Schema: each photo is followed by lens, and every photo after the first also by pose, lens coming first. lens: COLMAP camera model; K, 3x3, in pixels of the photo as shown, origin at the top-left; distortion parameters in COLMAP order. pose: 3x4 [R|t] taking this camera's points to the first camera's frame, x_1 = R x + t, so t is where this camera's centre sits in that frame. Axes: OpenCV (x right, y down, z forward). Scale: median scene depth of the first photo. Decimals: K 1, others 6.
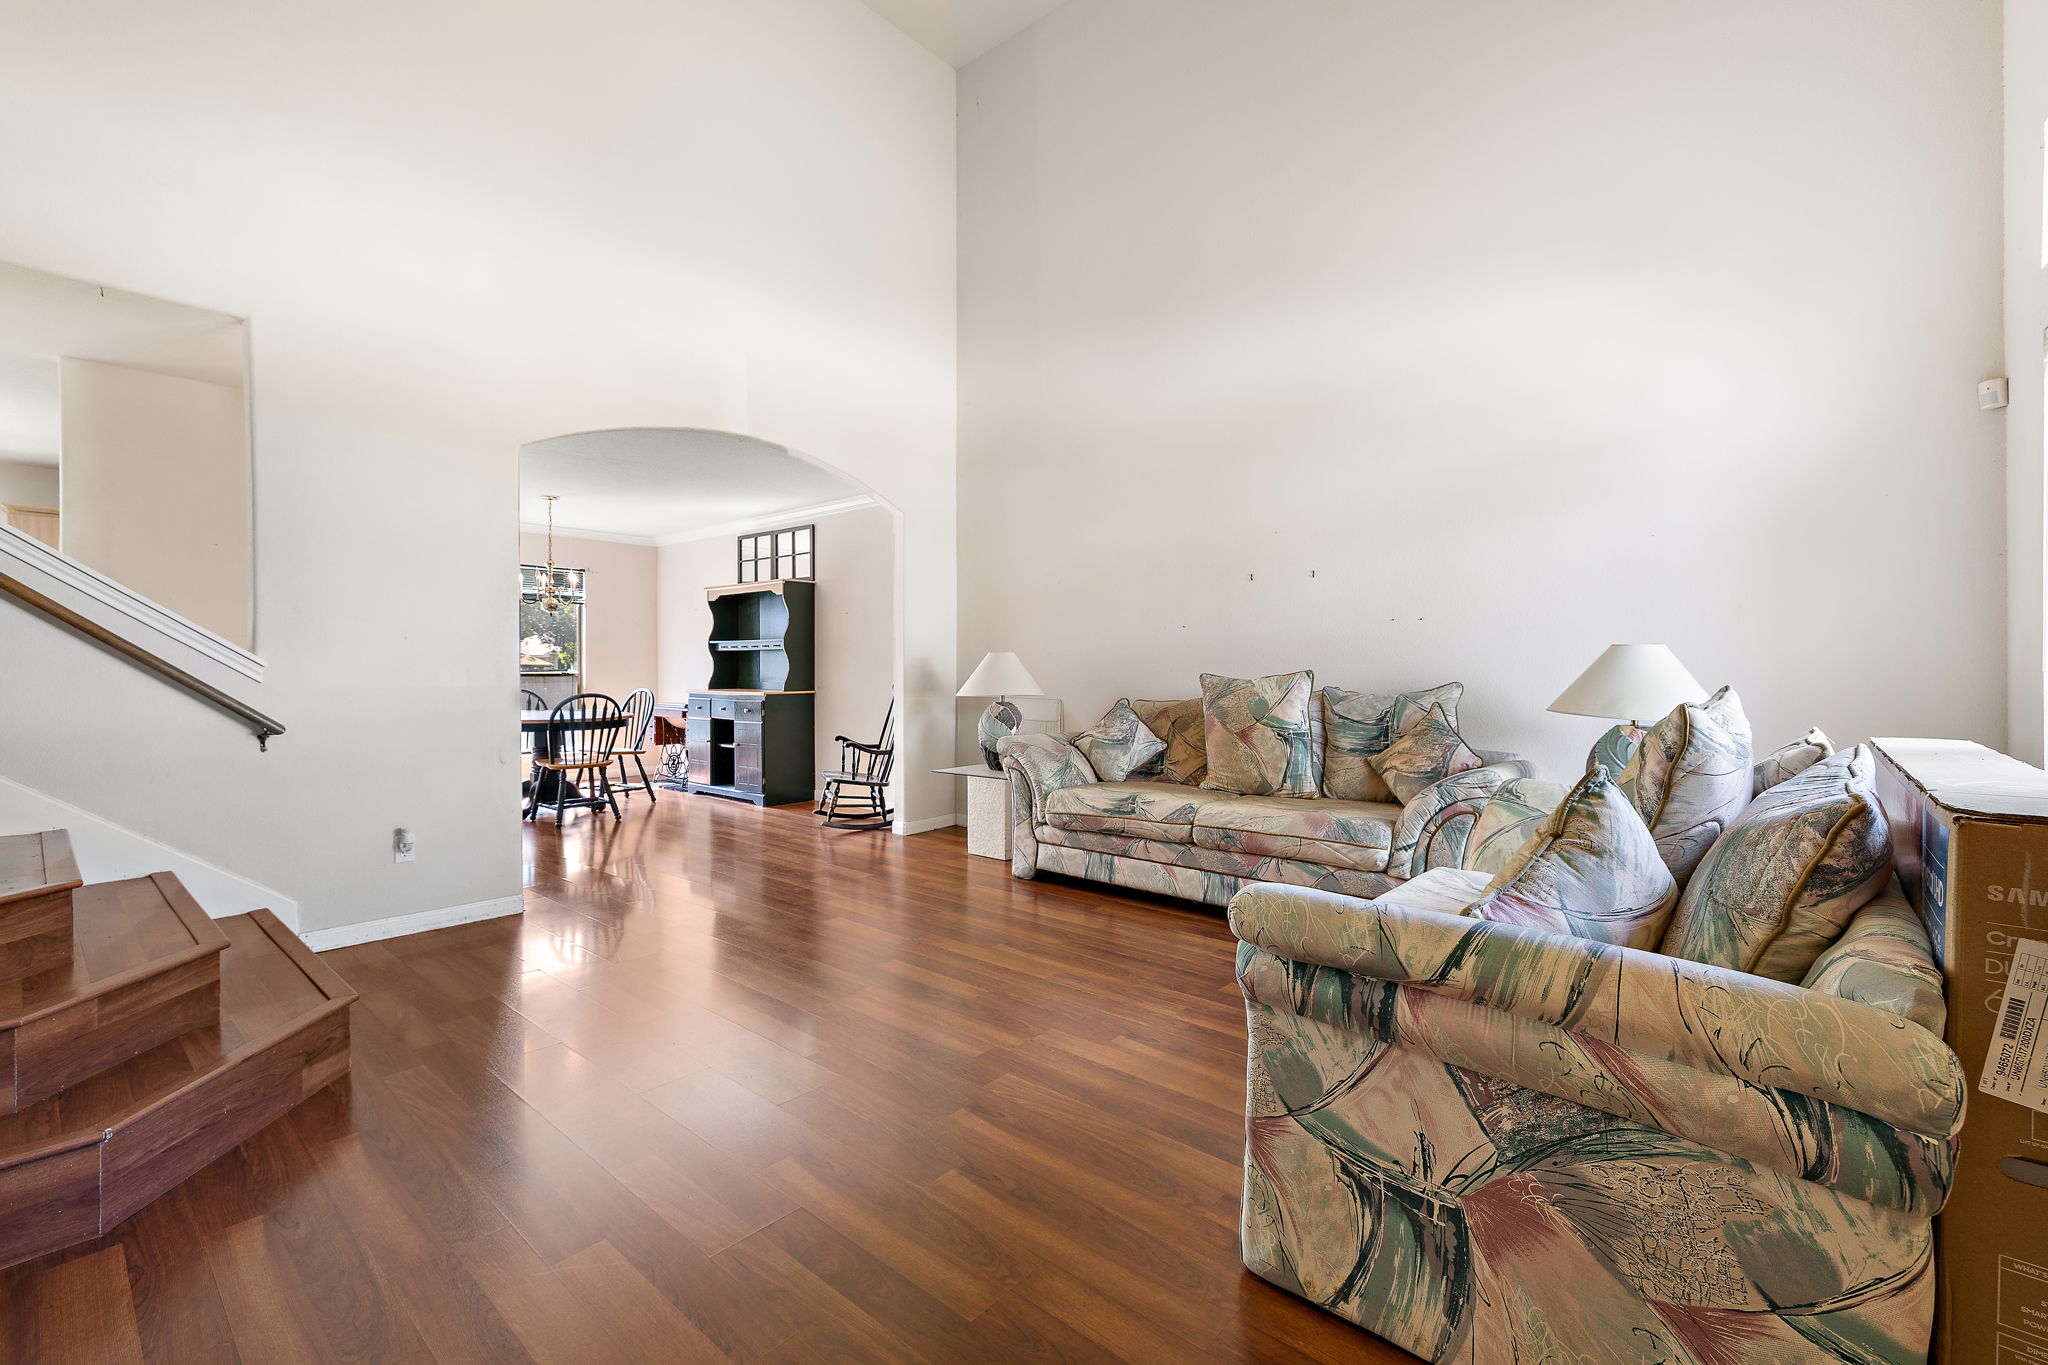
lens RADIAL K [[869.1, 0, 1022.9], [0, 869.1, 673.0], [0, 0, 1]] dist [0.005156, 0.000030]
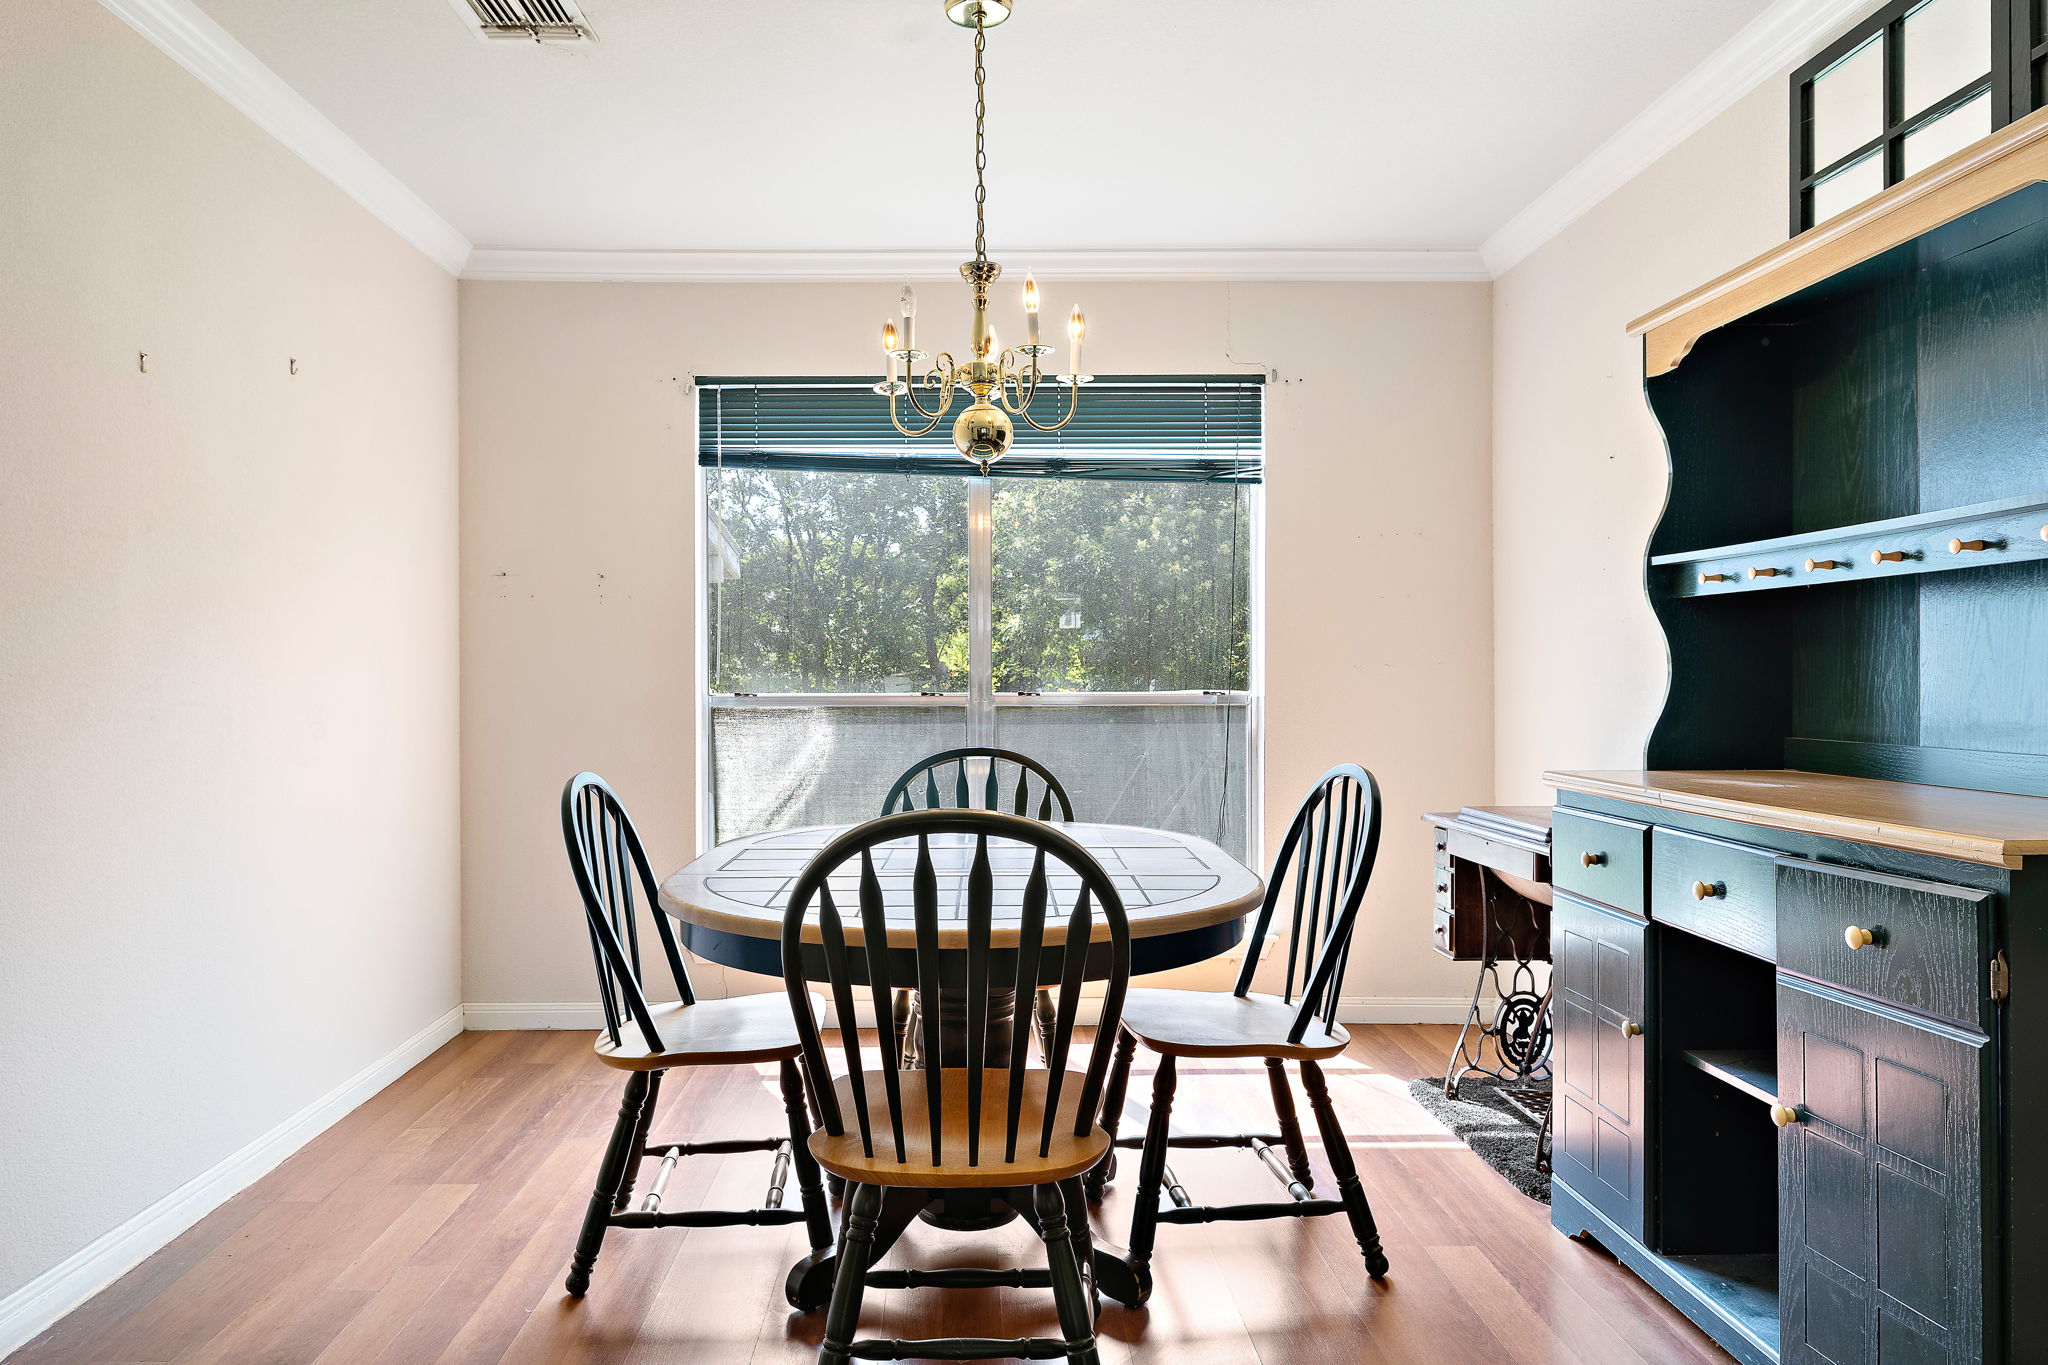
lens RADIAL K [[1235.1, 0, 1027.5], [0, 1235.1, 669.9], [0, 0, 1]] dist [-0.000399, 0.001591]
pose [[0.651880, -0.008331, -0.758276, -0.229459], [0.000897, 0.999947, -0.010215, -0.003653], [0.758322, 0.005979, 0.651853, 0.687325]]
